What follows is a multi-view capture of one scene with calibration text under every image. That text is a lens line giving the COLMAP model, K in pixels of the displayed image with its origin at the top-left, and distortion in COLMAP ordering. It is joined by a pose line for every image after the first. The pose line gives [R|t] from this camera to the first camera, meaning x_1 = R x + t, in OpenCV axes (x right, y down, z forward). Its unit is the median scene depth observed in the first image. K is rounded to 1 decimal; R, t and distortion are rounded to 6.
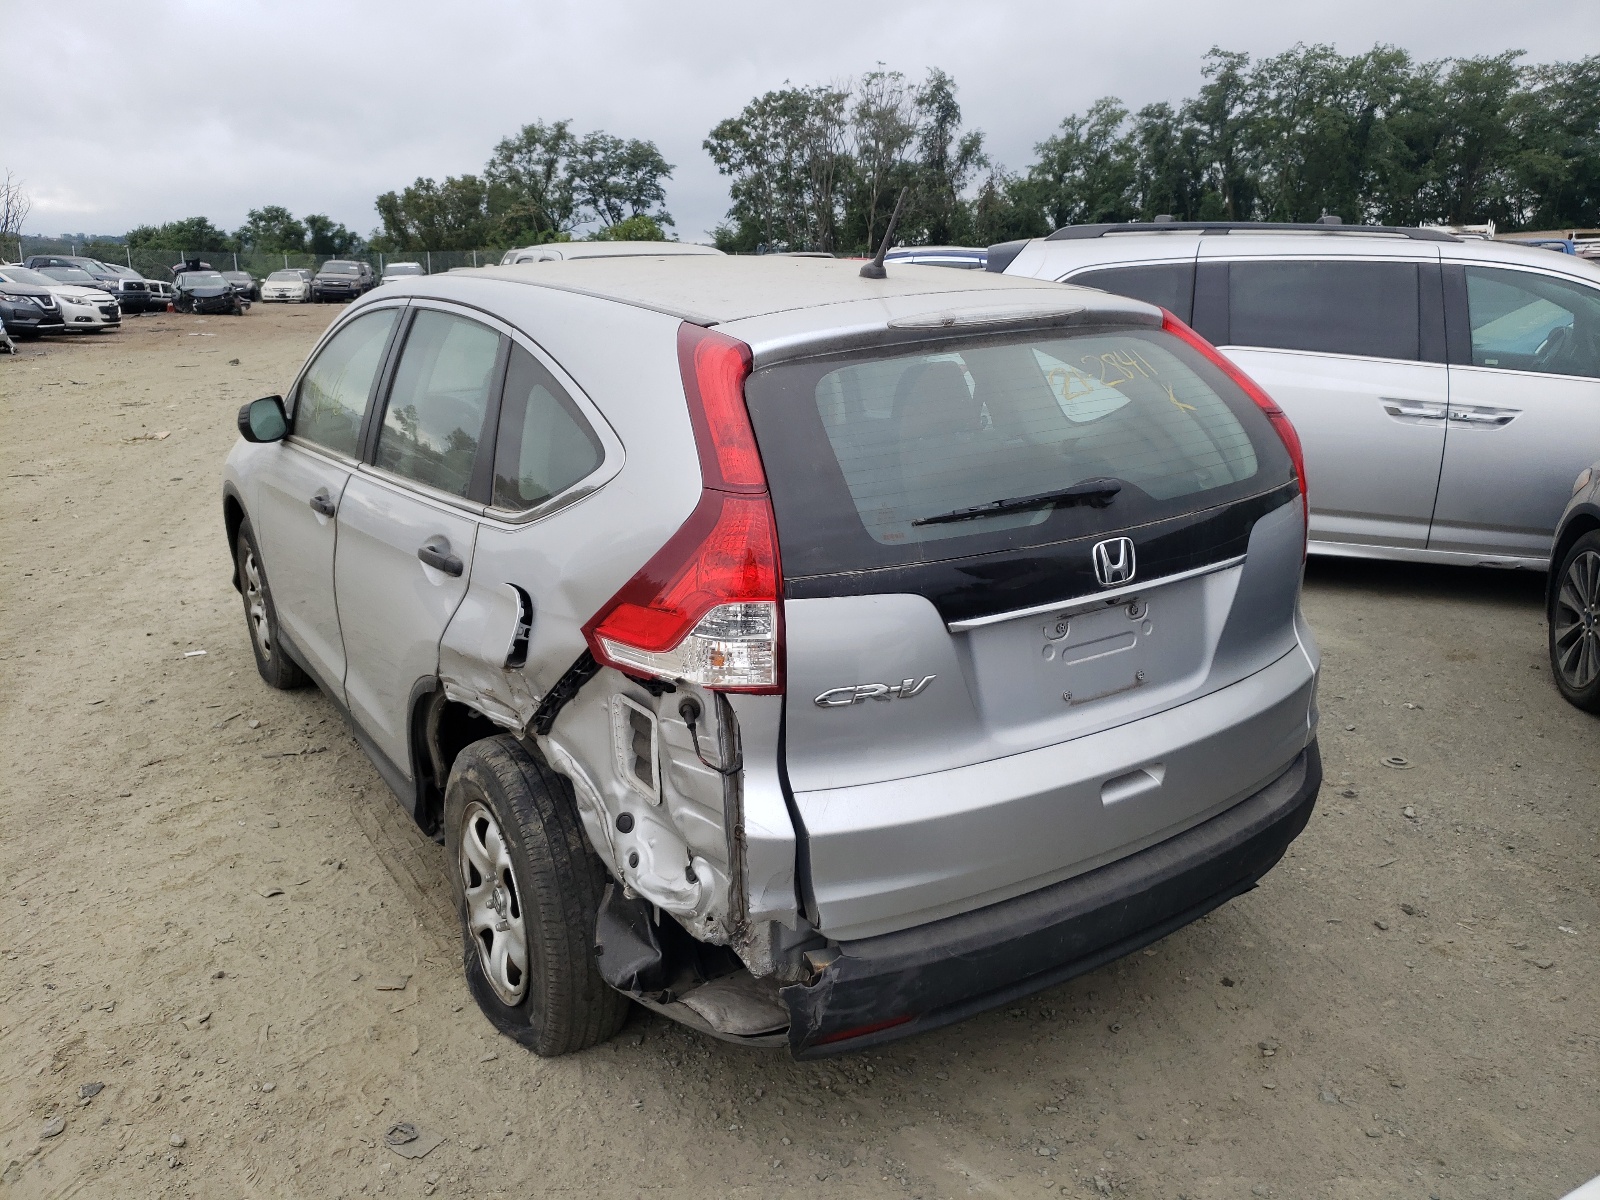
lens RADIAL K [[1215.3, 0, 787.1], [0, 1215.3, 606.3], [0, 0, 1]] dist [0.043981, -0.015814]
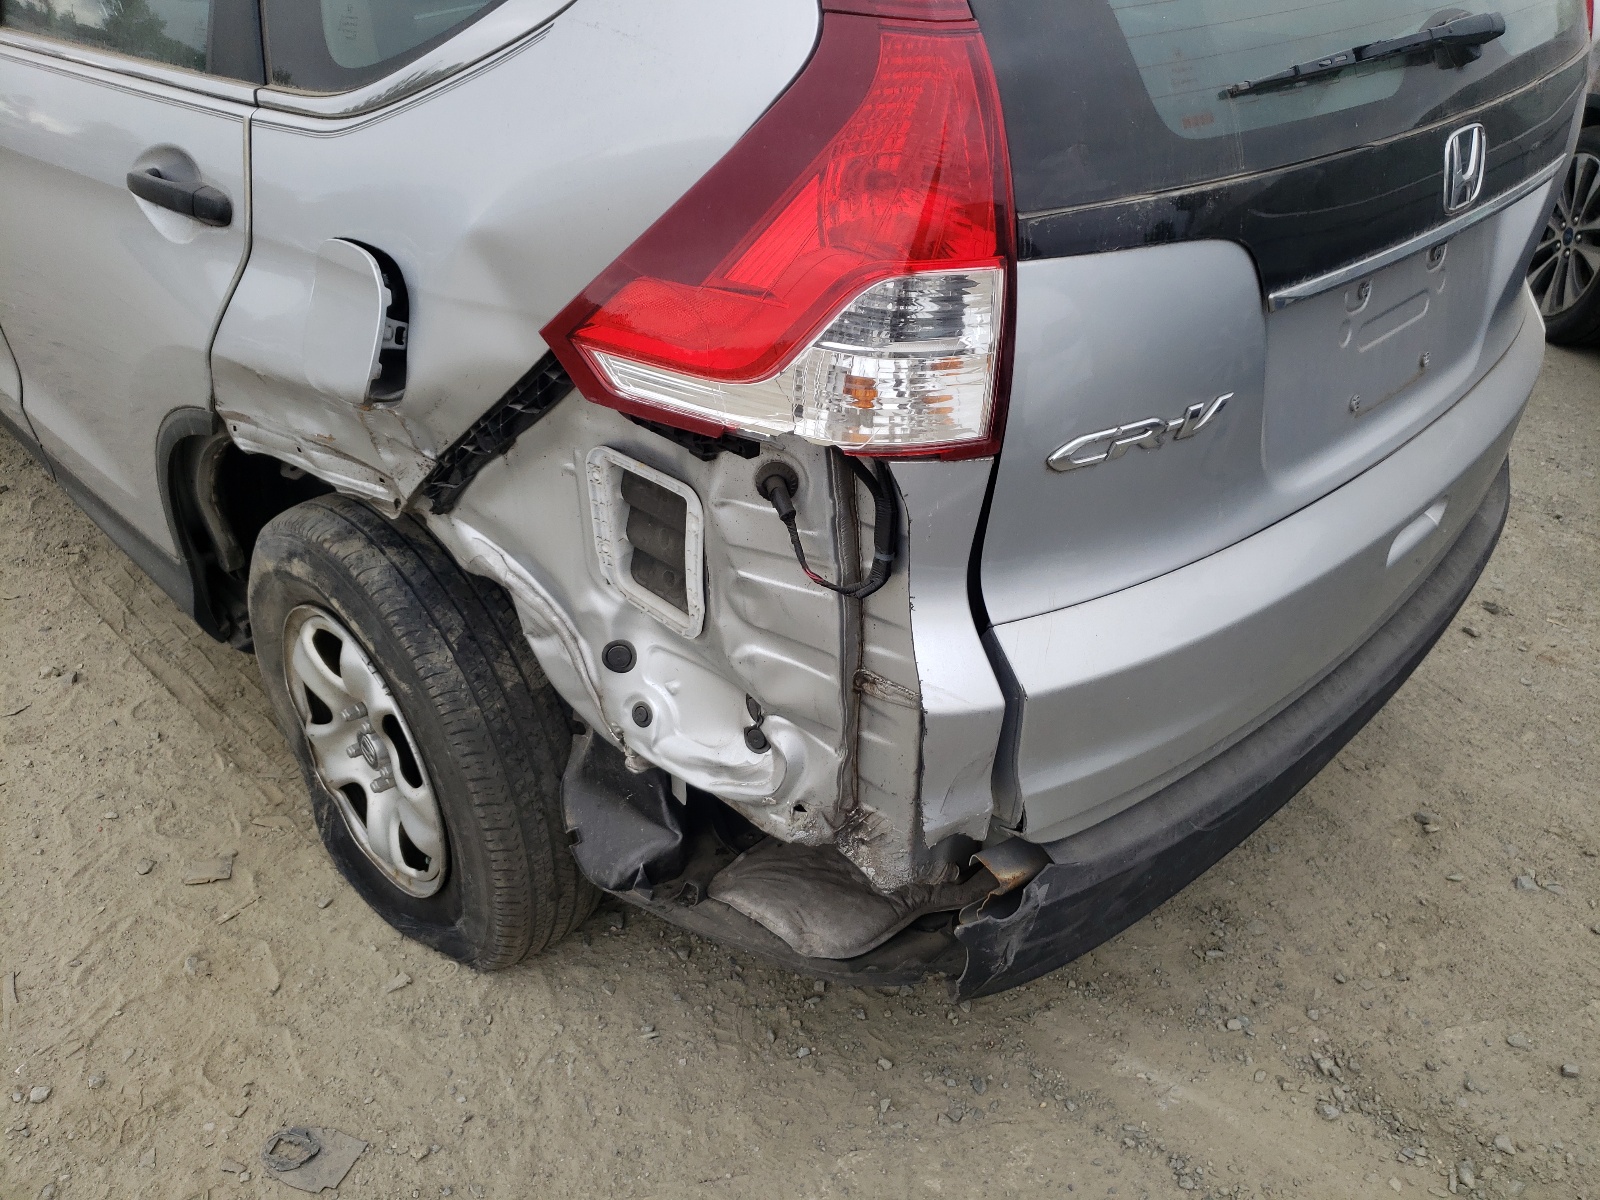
lens RADIAL K [[1215.3, 0, 810.4], [0, 1215.3, 598.1], [0, 0, 1]] dist [0.043981, -0.015814]
pose [[0.973874, -0.091843, 0.207688, -0.156131], [0.030002, 0.958585, 0.283221, -0.014254], [-0.225099, -0.269590, 0.936297, 0.413740]]
